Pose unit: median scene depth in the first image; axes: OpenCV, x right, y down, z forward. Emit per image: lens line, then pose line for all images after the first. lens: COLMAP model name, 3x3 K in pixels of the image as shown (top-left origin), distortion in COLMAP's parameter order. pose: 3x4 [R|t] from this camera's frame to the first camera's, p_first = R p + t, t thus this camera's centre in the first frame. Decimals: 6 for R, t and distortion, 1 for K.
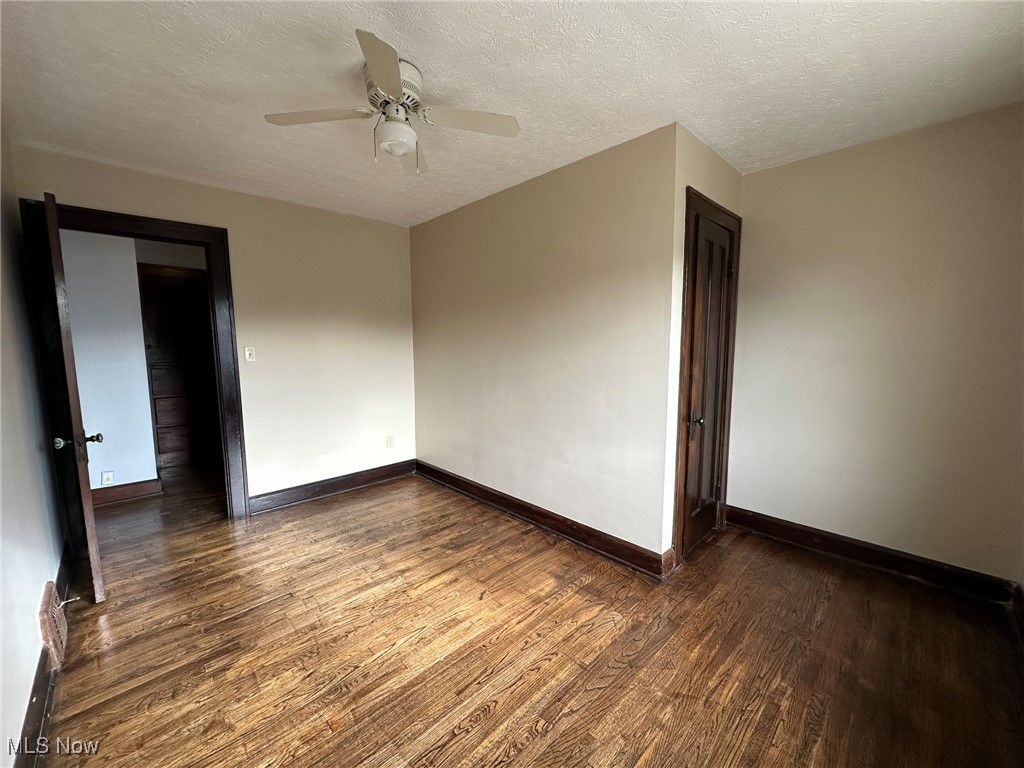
lens RADIAL K [[407.7, 0, 510.6], [0, 407.7, 383.9], [0, 0, 1]] dist [-0.000973, -0.000133]
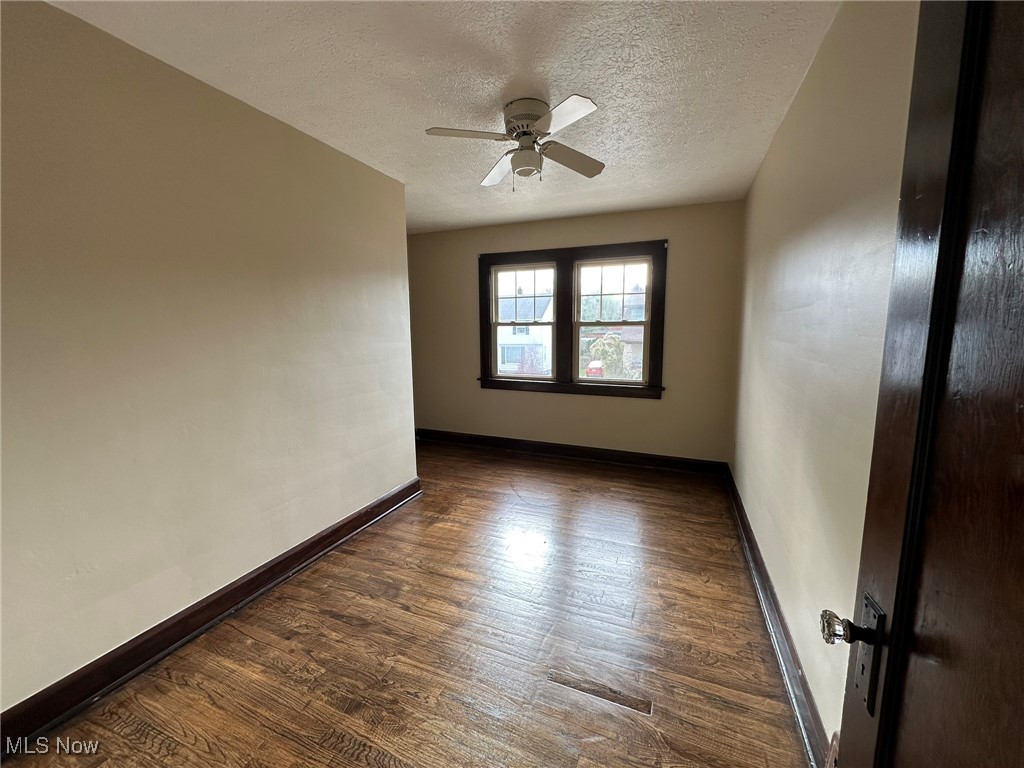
lens RADIAL K [[407.7, 0, 514.1], [0, 407.7, 379.4], [0, 0, 1]] dist [-0.000973, -0.000133]
pose [[-0.405703, -0.107326, 0.907682, -0.931316], [0.111847, 0.979789, 0.165844, -0.112555], [-0.907136, 0.168805, -0.385499, 1.037671]]
